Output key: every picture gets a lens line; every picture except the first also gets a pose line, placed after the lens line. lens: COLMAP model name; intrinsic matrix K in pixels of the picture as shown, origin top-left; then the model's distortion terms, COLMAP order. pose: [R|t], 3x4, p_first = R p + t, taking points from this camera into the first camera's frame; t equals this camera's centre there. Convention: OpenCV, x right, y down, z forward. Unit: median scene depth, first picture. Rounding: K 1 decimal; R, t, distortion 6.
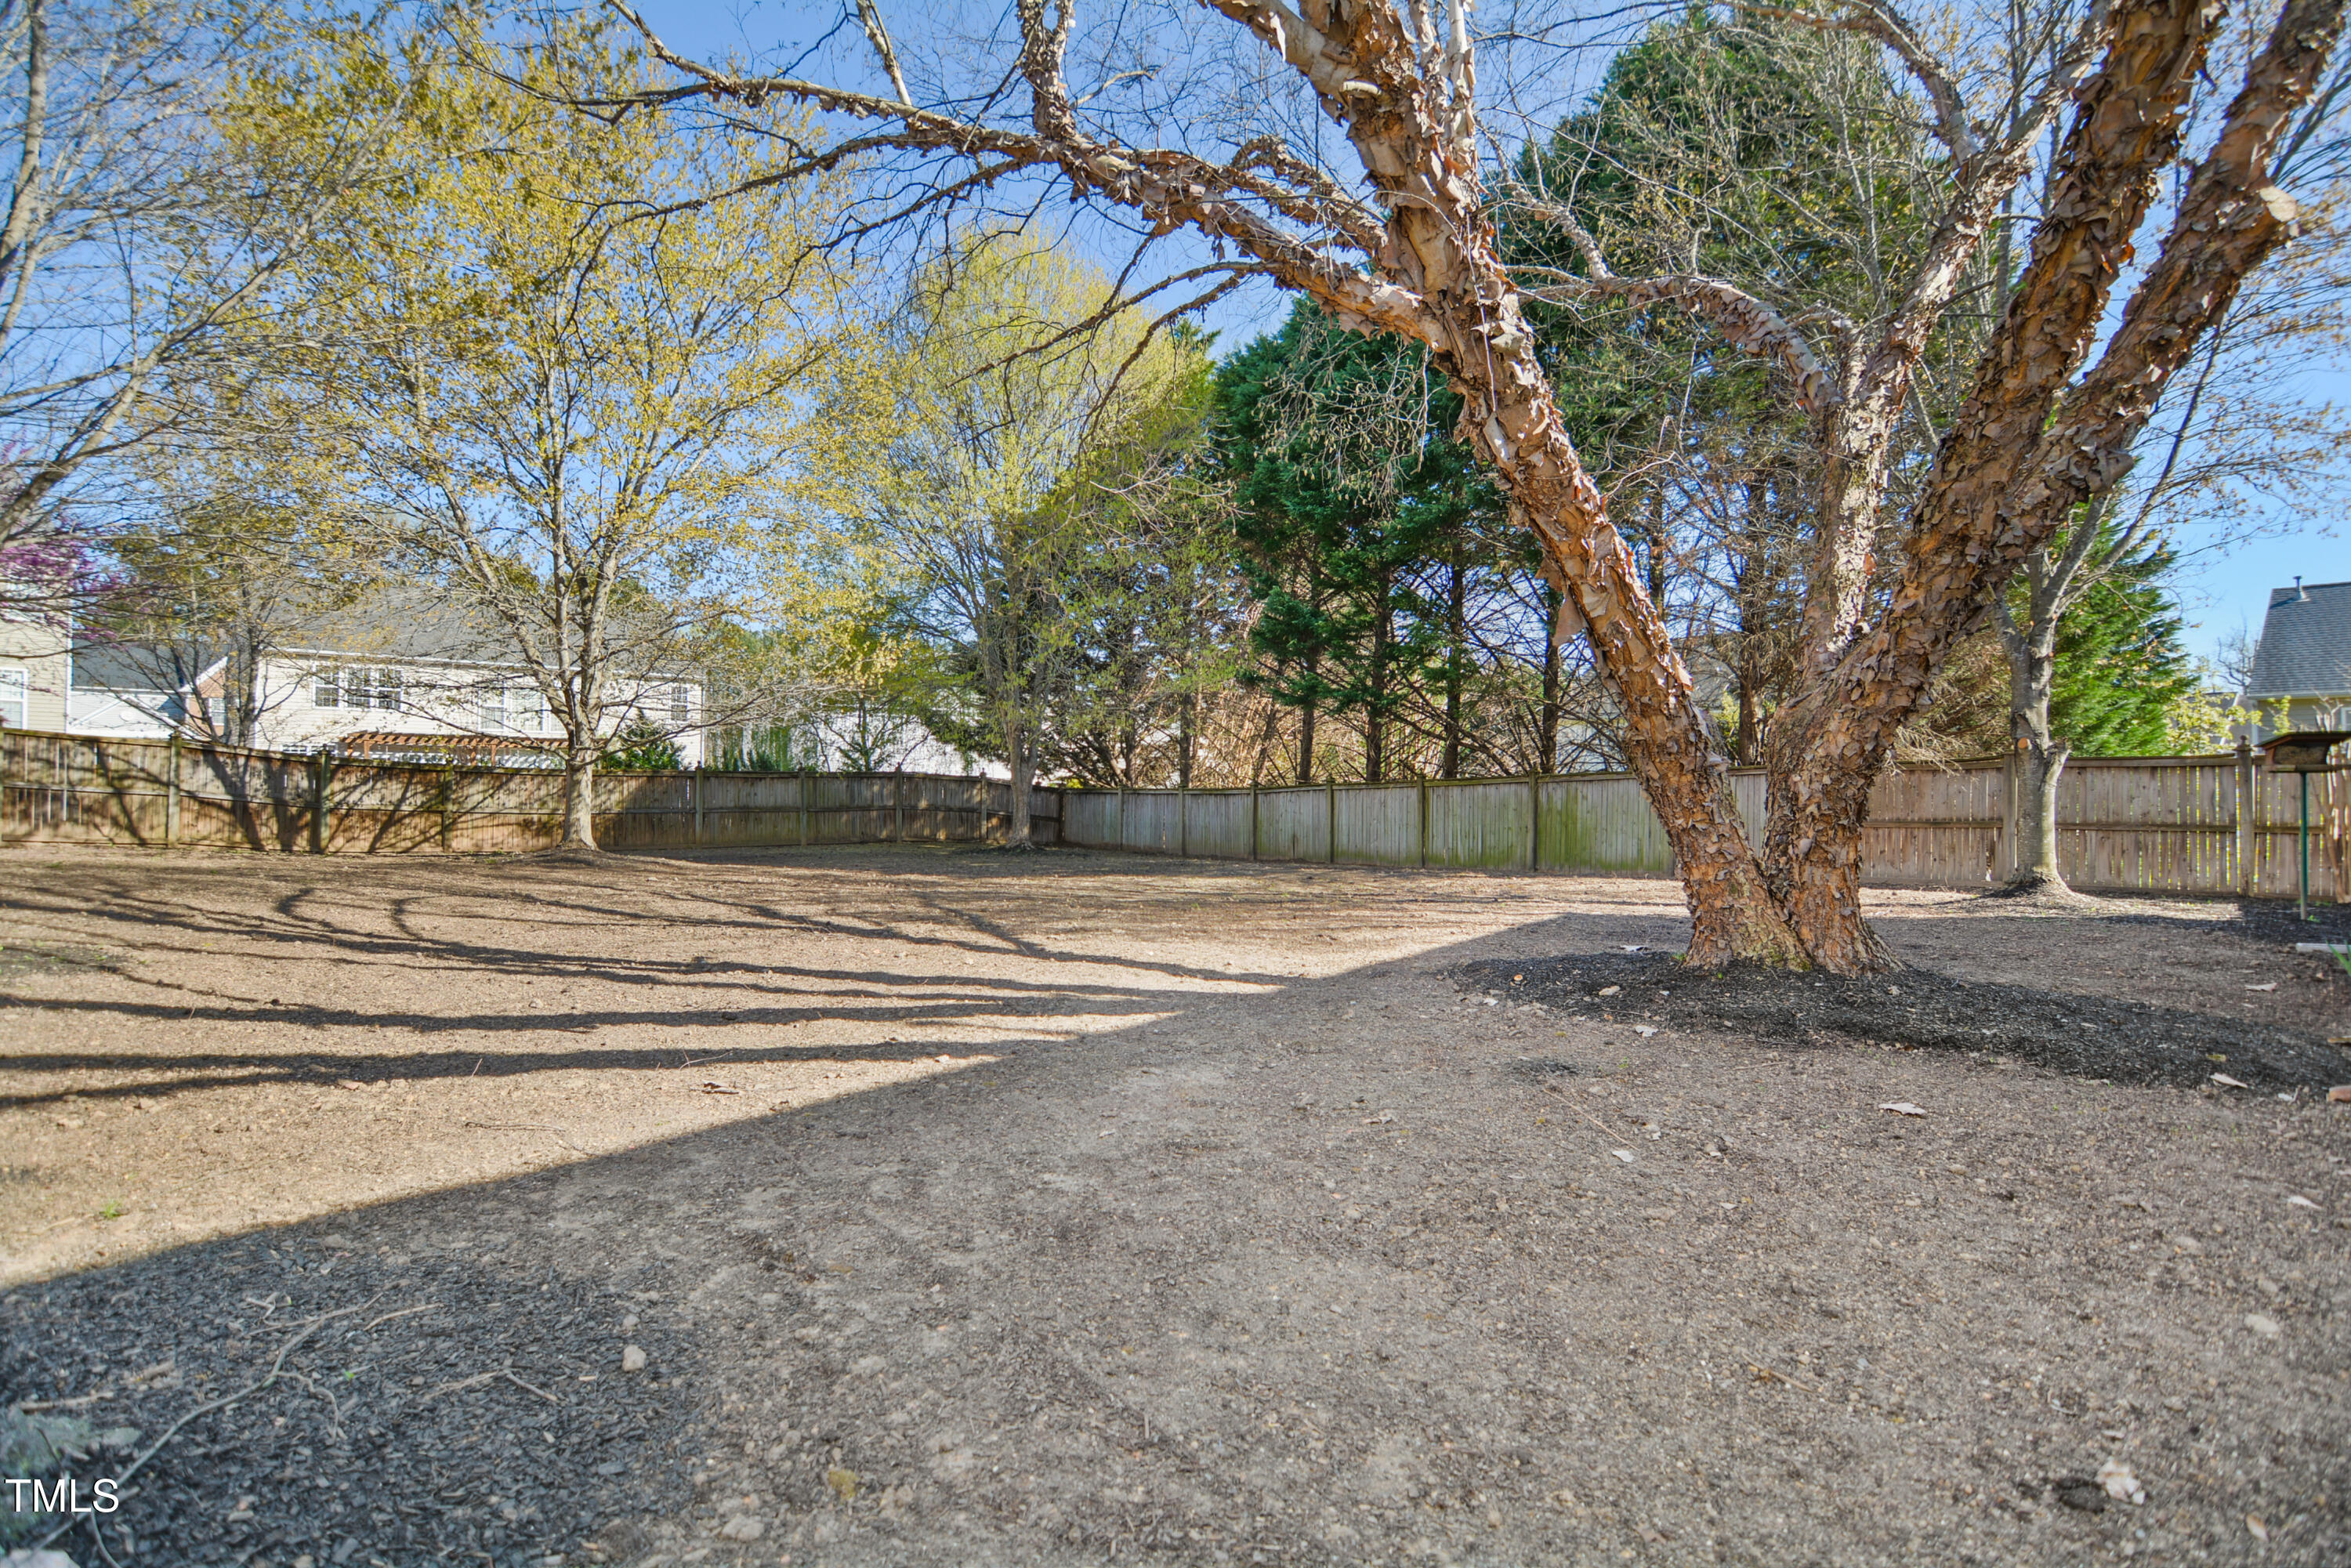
lens RADIAL K [[1139.4, 0, 1174.9], [0, 1139.4, 789.4], [0, 0, 1]] dist [-0.018668, 0.004690]
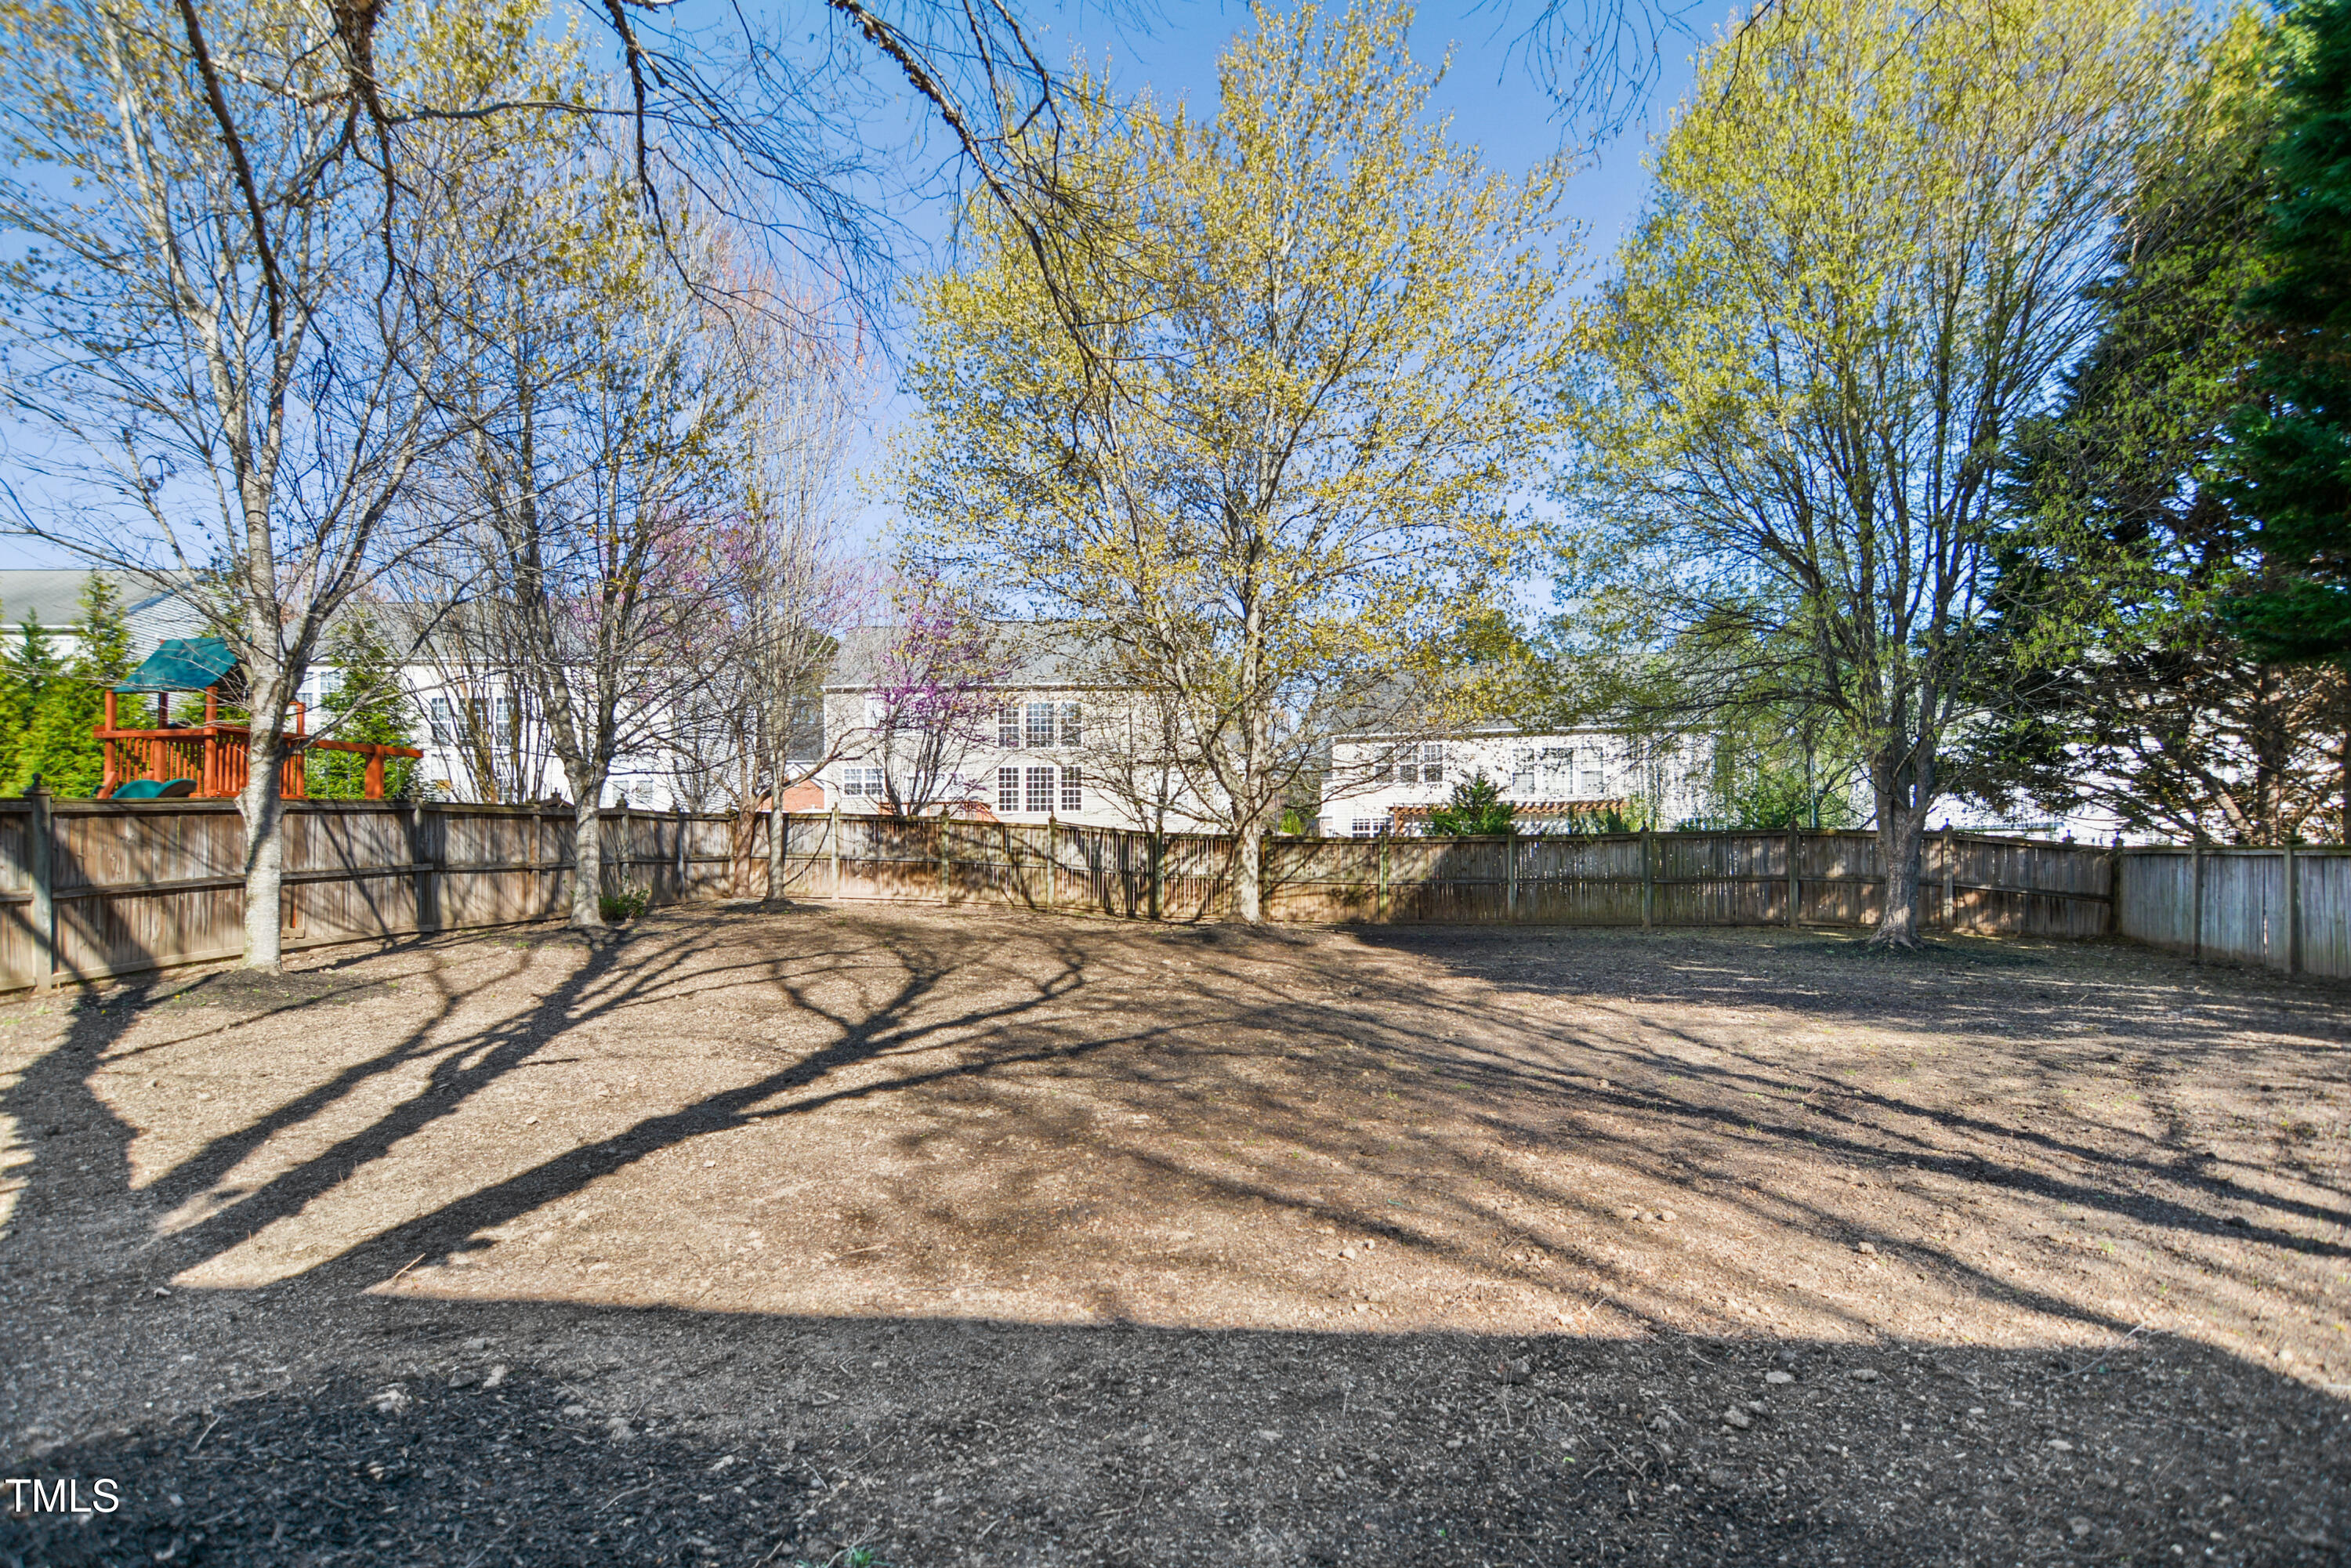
lens RADIAL K [[1139.4, 0, 1175.8], [0, 1139.4, 778.5], [0, 0, 1]] dist [-0.018668, 0.004690]
pose [[0.548885, -0.065967, -0.833291, 0.216857], [0.011878, 0.997396, -0.071134, -0.000824], [0.835813, 0.029146, 0.548239, 0.379345]]
